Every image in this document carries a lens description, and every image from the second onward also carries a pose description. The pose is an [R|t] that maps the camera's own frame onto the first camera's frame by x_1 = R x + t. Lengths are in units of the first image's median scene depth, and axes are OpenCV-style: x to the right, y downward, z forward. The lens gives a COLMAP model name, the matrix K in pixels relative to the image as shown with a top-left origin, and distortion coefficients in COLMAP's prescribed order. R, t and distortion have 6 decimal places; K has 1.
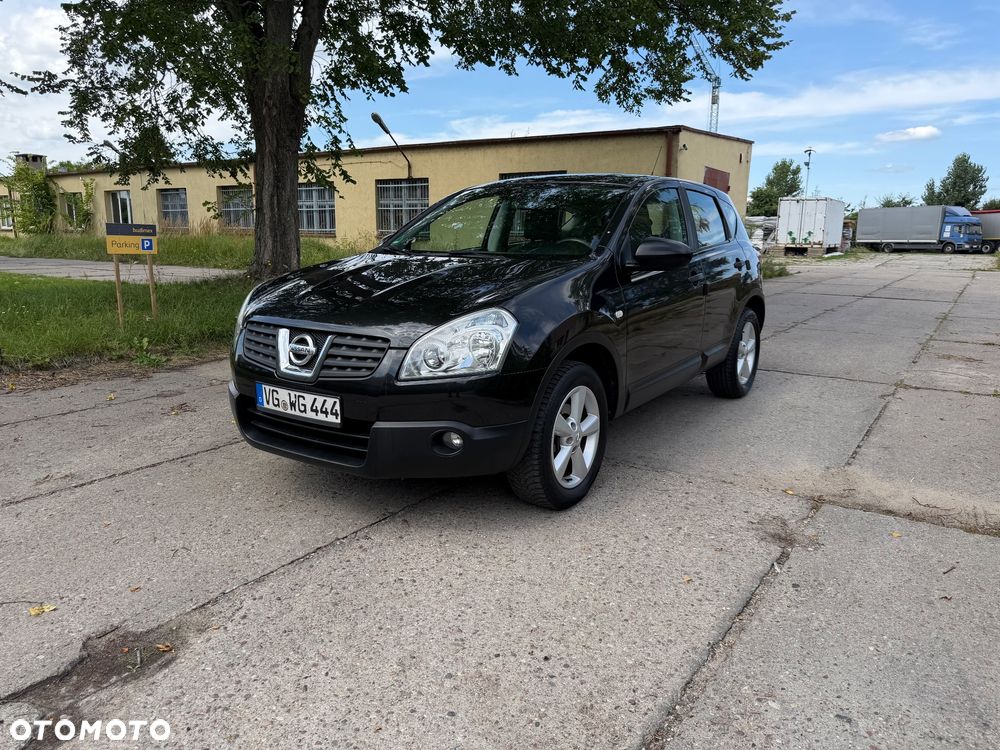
lens RADIAL K [[710.5, 0, 503.1], [0, 710.5, 377.2], [0, 0, 1]] dist [0.054289, -0.070504]
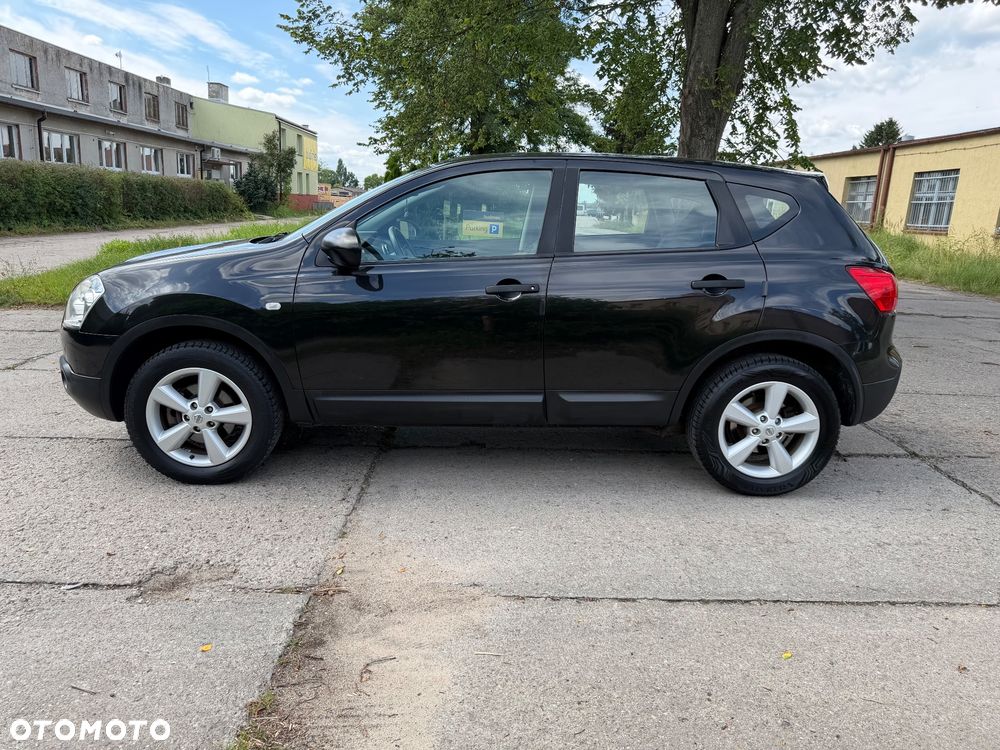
lens RADIAL K [[710.5, 0, 503.1], [0, 710.5, 377.2], [0, 0, 1]] dist [0.054289, -0.070504]
pose [[0.583305, 0.199004, -0.787498, 1.024342], [-0.192266, 0.975798, 0.104175, -0.146325], [0.789170, 0.090644, 0.607449, 0.646229]]
